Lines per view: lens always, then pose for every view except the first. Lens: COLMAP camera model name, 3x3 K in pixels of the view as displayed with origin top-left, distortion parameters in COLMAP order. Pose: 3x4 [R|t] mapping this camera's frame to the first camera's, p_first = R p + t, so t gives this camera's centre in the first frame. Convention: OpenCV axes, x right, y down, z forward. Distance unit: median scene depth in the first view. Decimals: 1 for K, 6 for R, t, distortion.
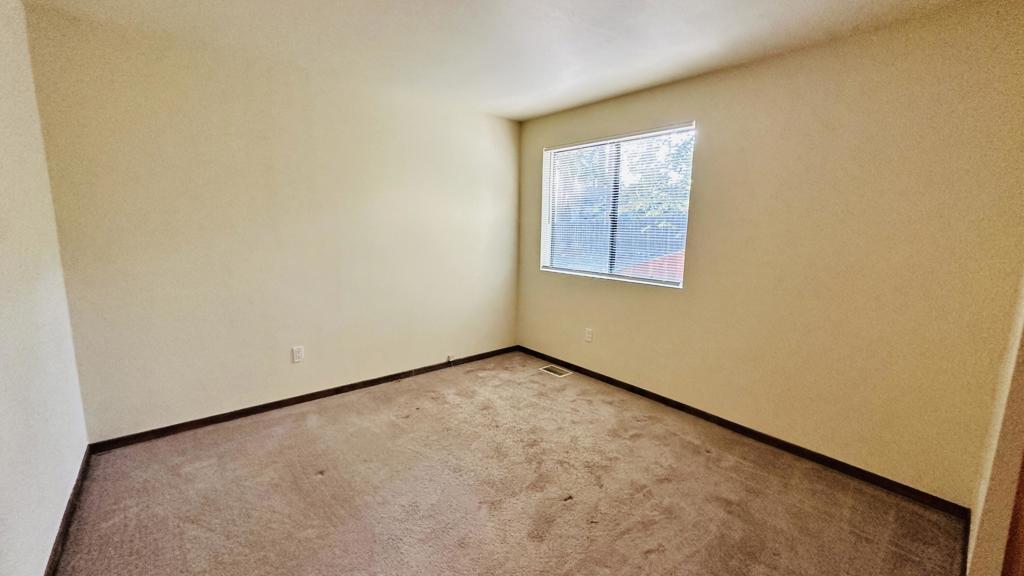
lens RADIAL K [[407.1, 0, 510.0], [0, 407.1, 290.0], [0, 0, 1]] dist [-0.006216, 0.000289]
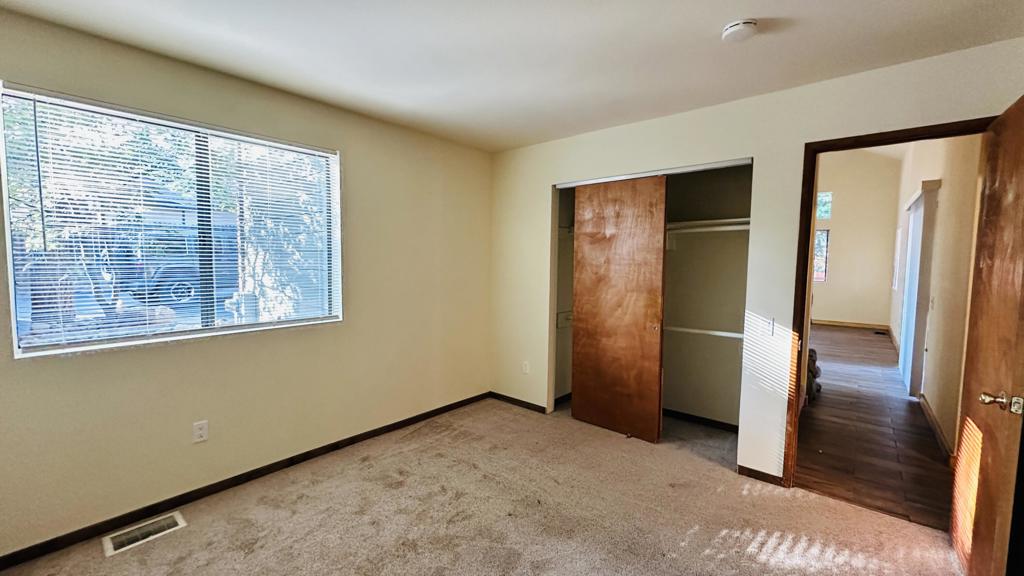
lens RADIAL K [[407.1, 0, 514.2], [0, 407.1, 288.2], [0, 0, 1]] dist [-0.006216, 0.000289]
pose [[-0.164113, -0.092511, 0.982094, -0.562446], [0.145450, 0.982441, 0.116849, -0.127152], [-0.975659, 0.162022, -0.147776, 0.709750]]
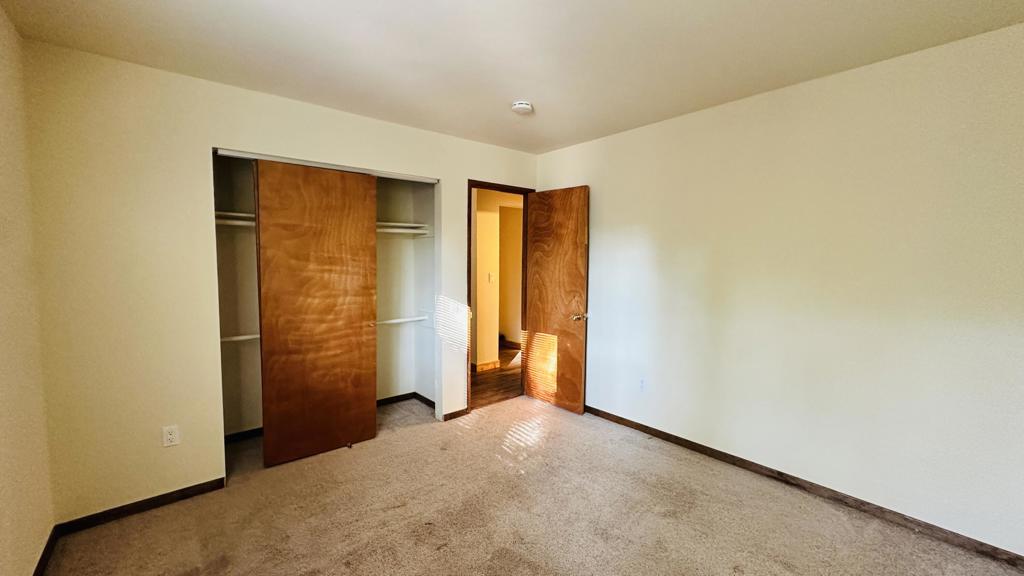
lens RADIAL K [[407.1, 0, 515.6], [0, 407.1, 286.2], [0, 0, 1]] dist [-0.006216, 0.000289]
pose [[-0.999510, -0.028658, -0.012619, 0.001742], [-0.030820, 0.971568, 0.234746, -0.206988], [0.005533, 0.235020, -0.971975, 1.196938]]
